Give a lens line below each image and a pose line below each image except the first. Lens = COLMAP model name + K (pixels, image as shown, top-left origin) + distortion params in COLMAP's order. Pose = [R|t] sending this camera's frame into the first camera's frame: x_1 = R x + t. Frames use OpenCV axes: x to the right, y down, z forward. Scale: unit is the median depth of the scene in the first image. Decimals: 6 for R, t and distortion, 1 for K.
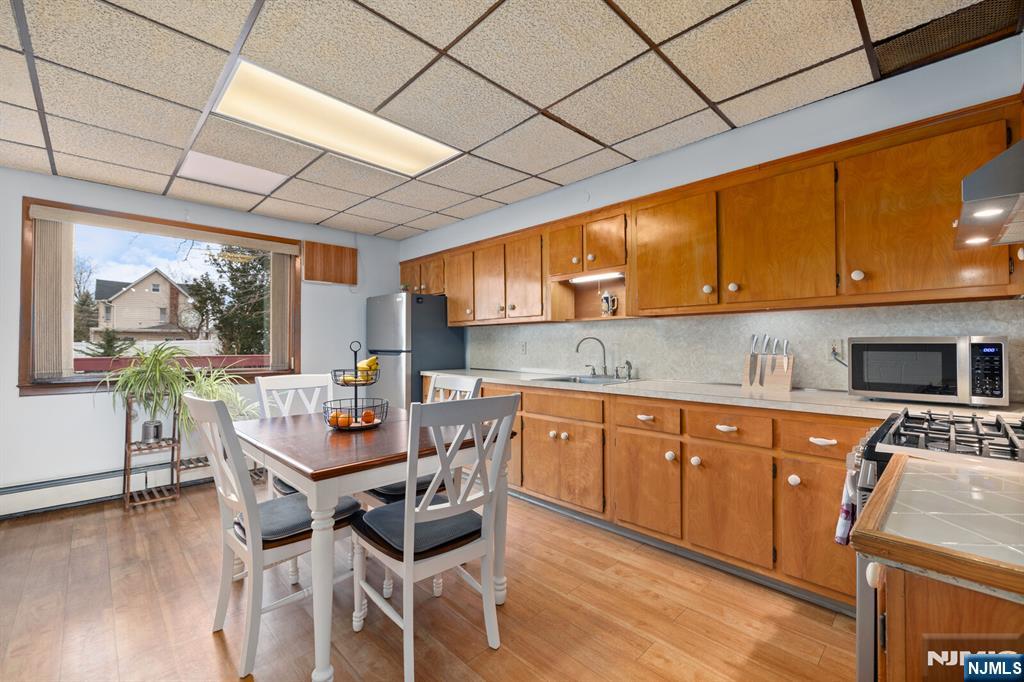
lens RADIAL K [[432.8, 0, 508.8], [0, 432.8, 341.1], [0, 0, 1]] dist [-0.000681, -0.002731]
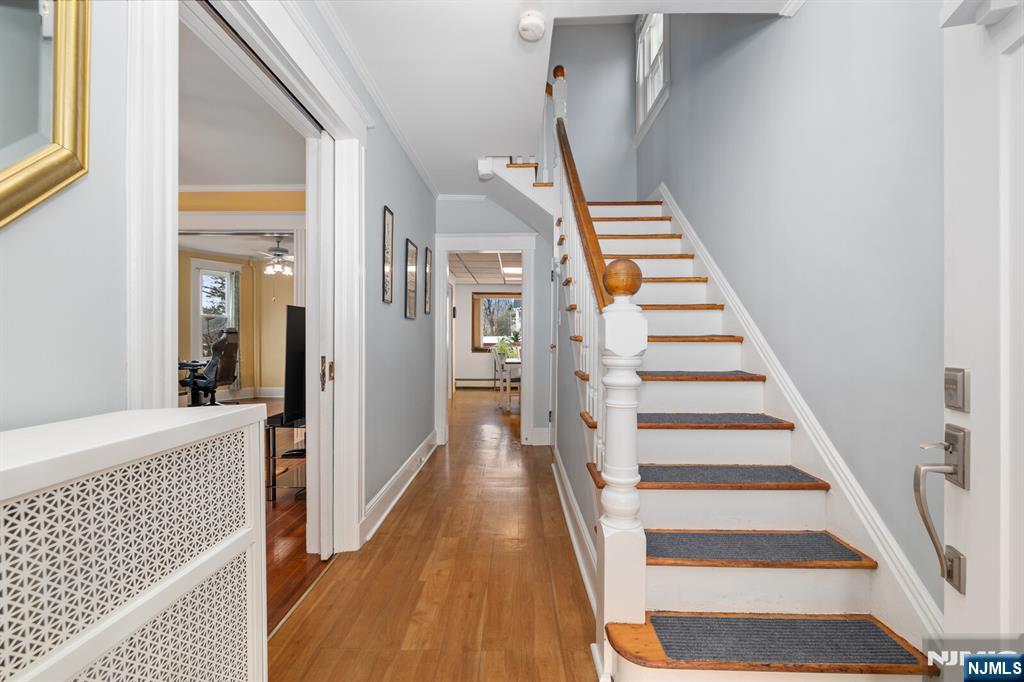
lens RADIAL K [[432.8, 0, 513.1], [0, 432.8, 335.5], [0, 0, 1]] dist [-0.000681, -0.002731]
pose [[0.715570, -0.003083, -0.698534, 1.470854], [0.005775, 0.999982, 0.001503, -0.007824], [0.698517, -0.005109, 0.715575, -1.200187]]
